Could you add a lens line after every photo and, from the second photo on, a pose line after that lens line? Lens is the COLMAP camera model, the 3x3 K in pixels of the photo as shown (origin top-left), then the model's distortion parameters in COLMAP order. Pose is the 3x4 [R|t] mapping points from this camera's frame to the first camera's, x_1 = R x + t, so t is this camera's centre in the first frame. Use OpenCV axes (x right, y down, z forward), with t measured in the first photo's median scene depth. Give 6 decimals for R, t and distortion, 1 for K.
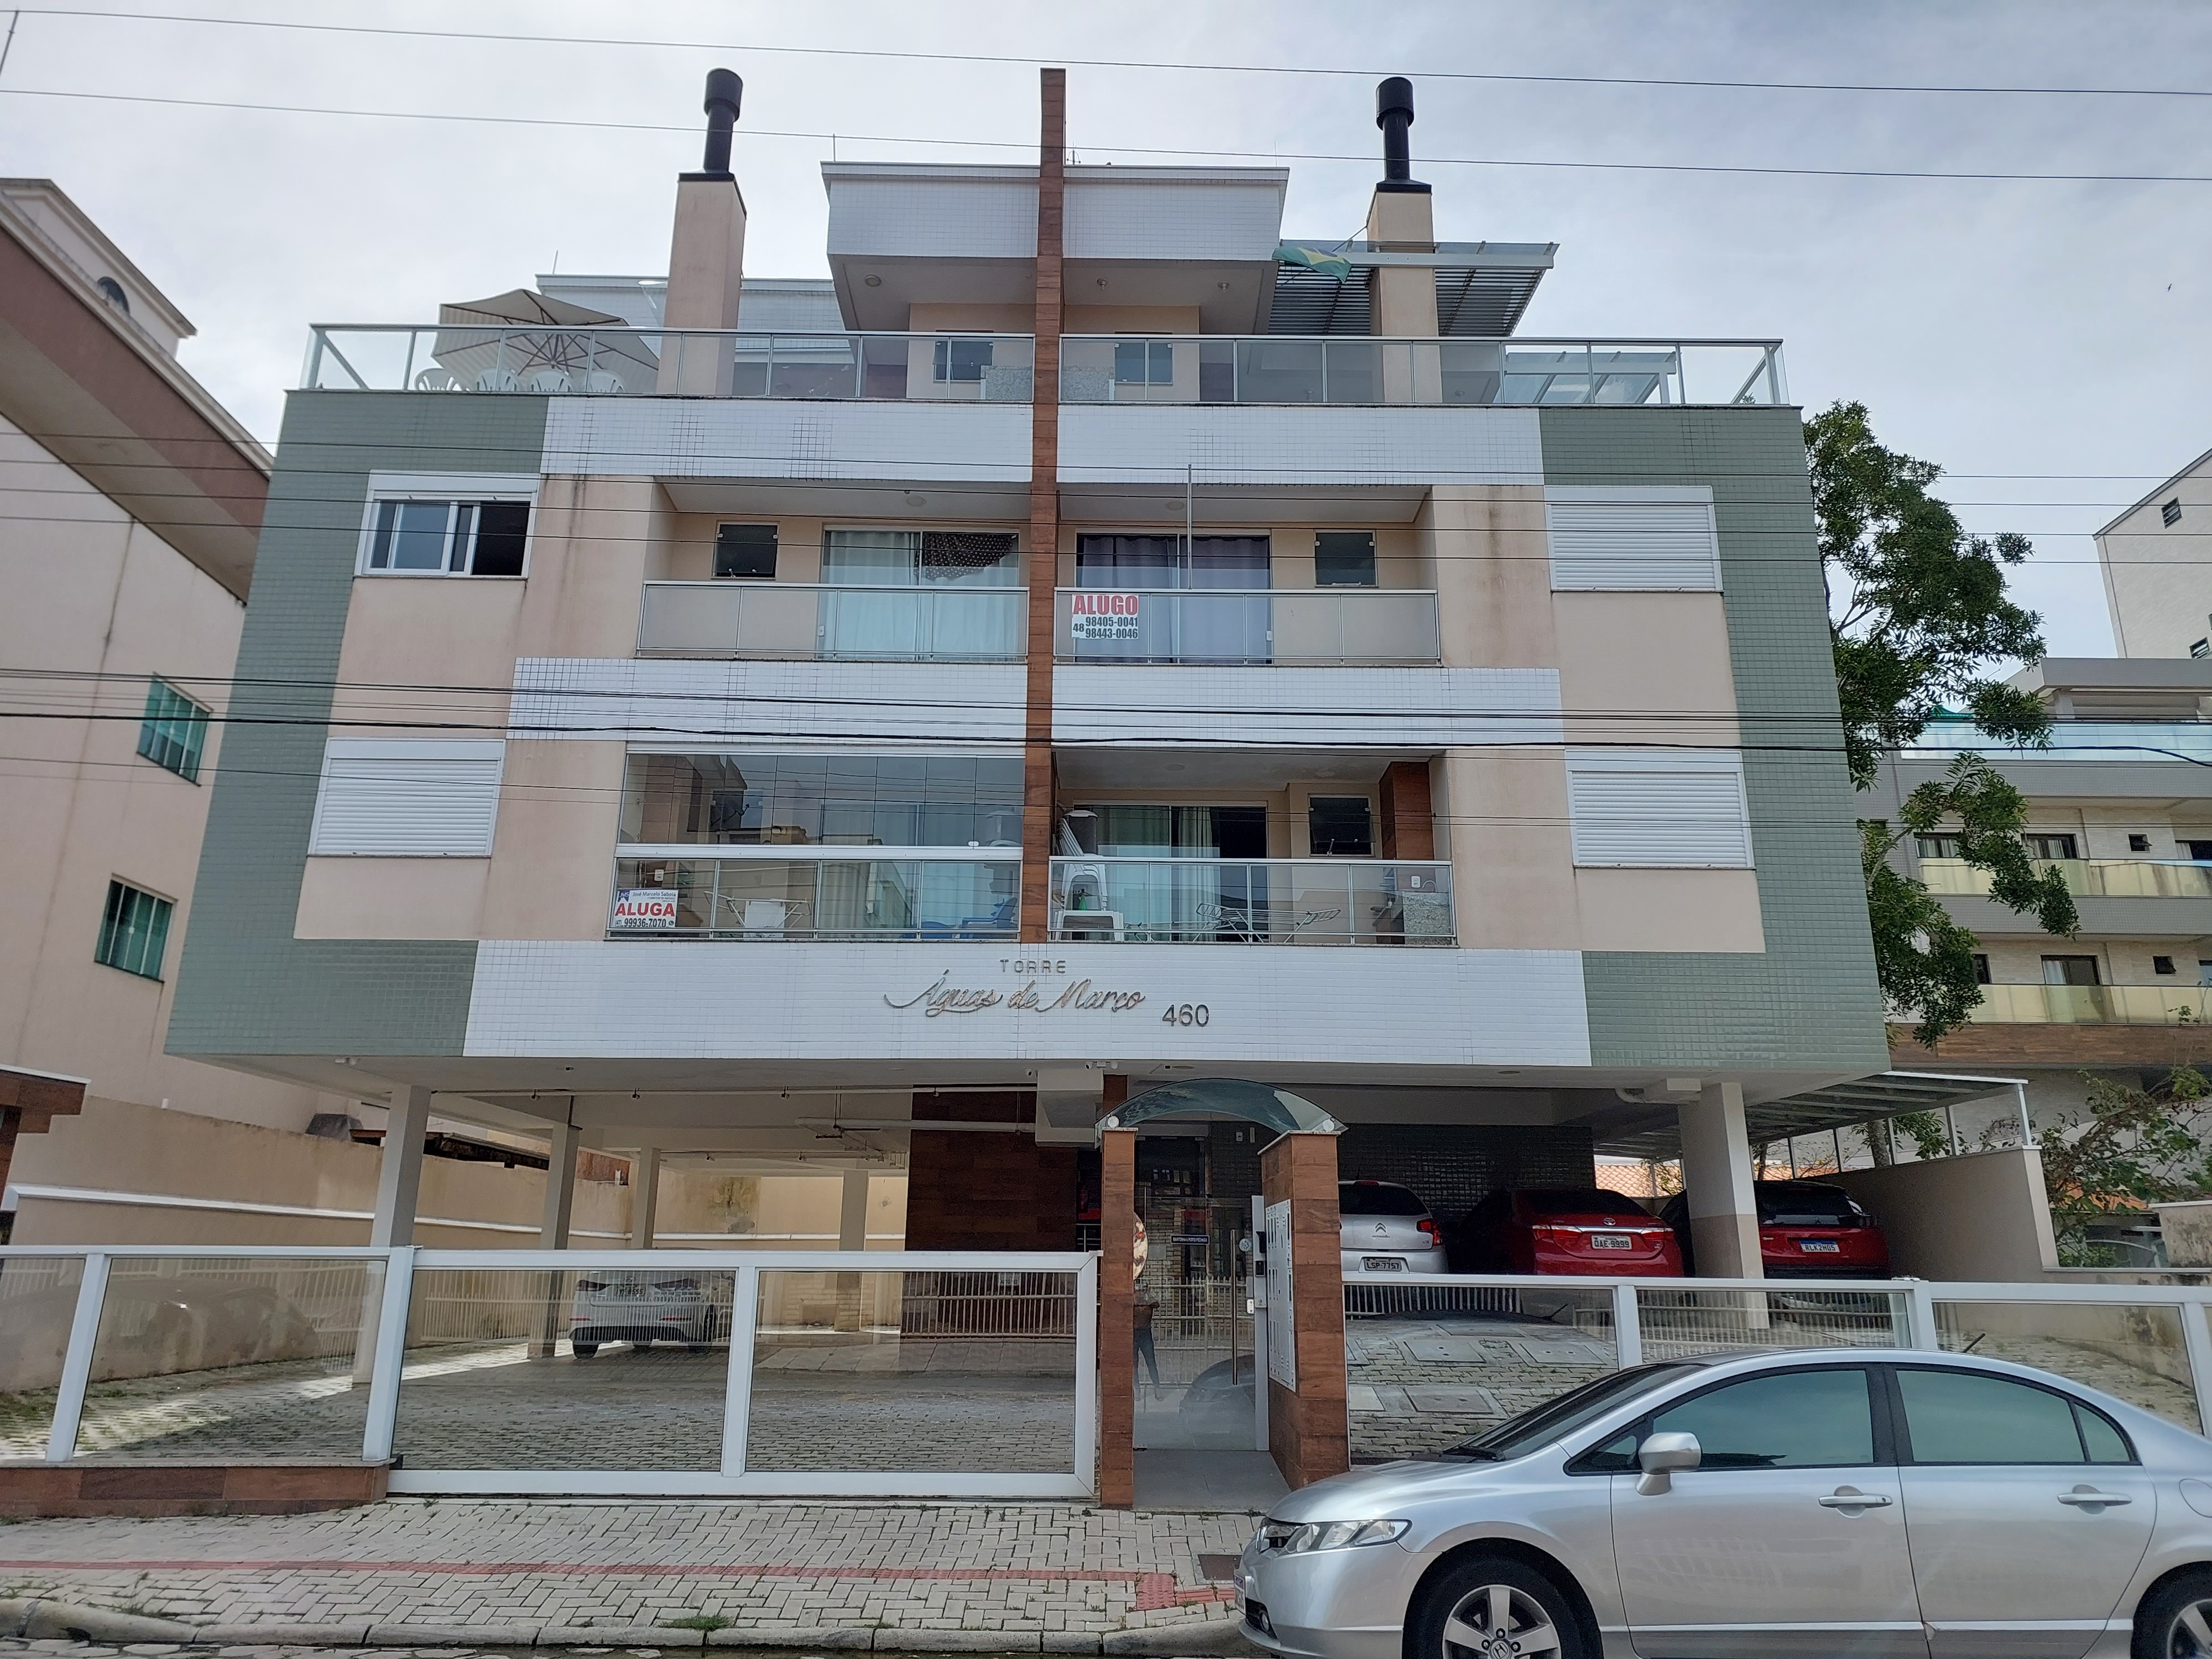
lens RADIAL K [[1490.5, 0, 1106.0], [0, 1490.5, 829.5], [0, 0, 1]] dist [0.081746, -0.100106]
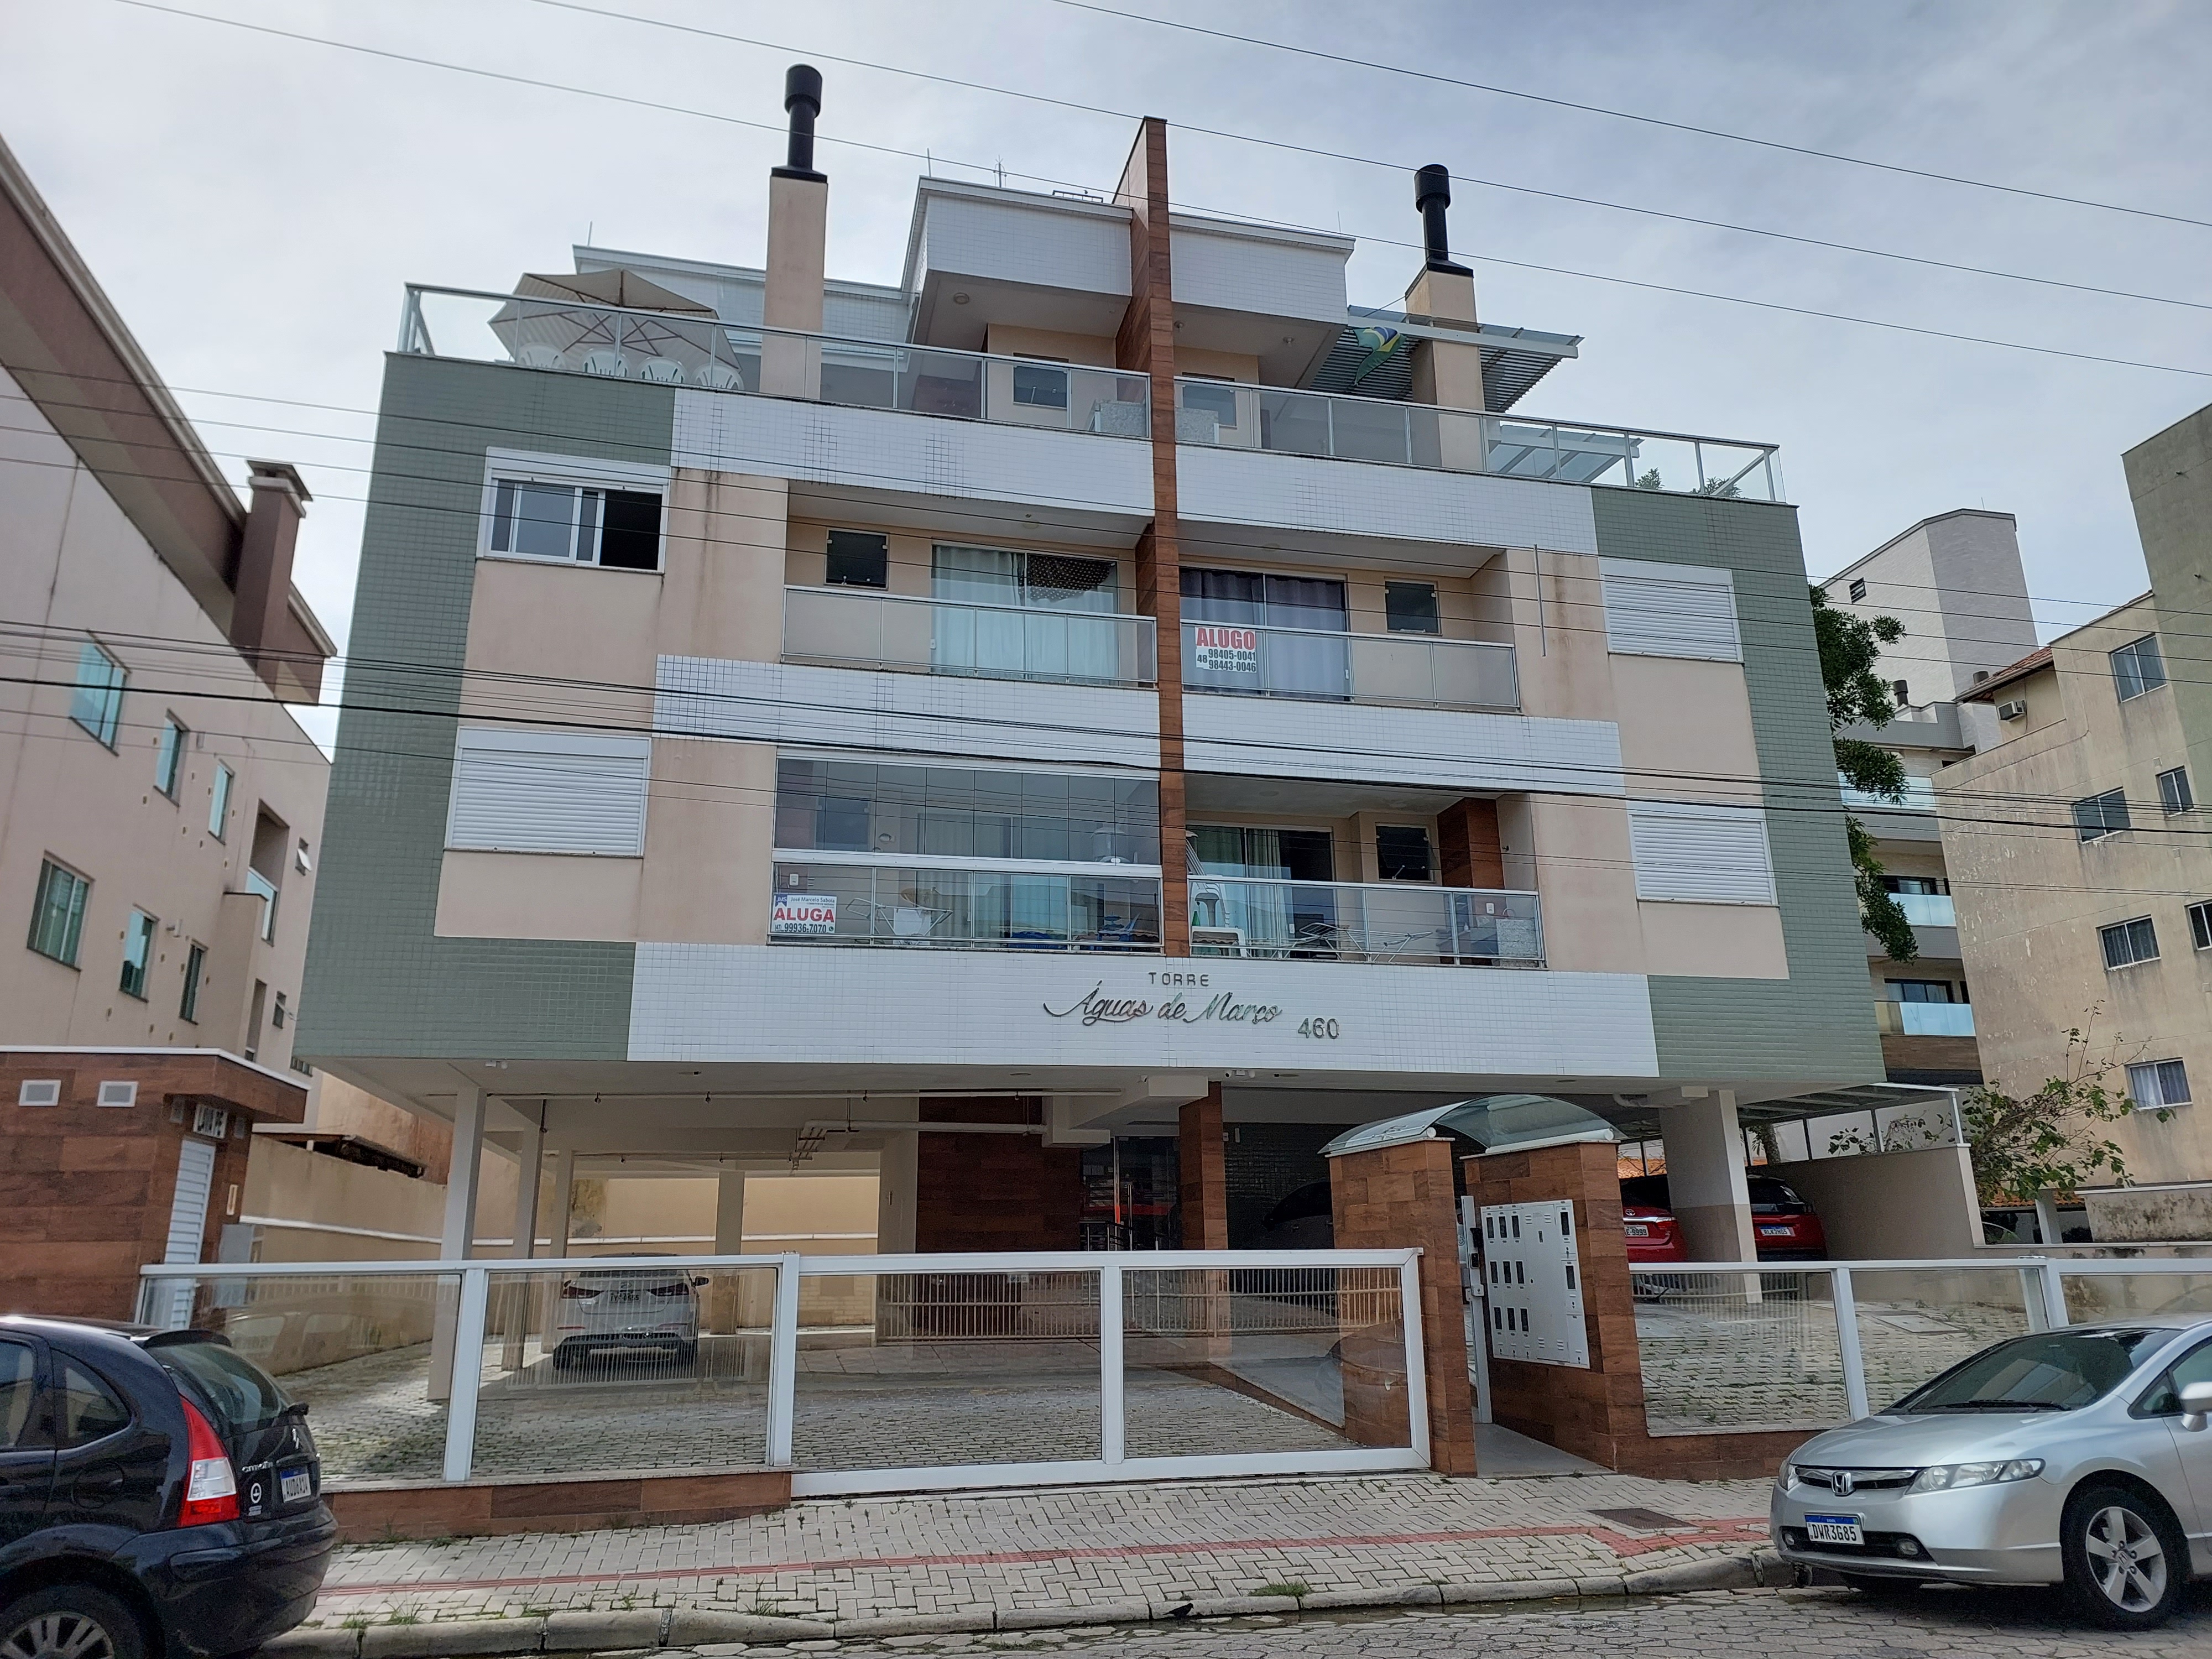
lens RADIAL K [[1490.5, 0, 1106.0], [0, 1490.5, 829.5], [0, 0, 1]] dist [0.081746, -0.100106]
pose [[0.976462, 0.039125, 0.212113, -0.291557], [-0.040006, 0.999199, -0.000139, -0.010787], [-0.211948, -0.008350, 0.977245, -0.019834]]
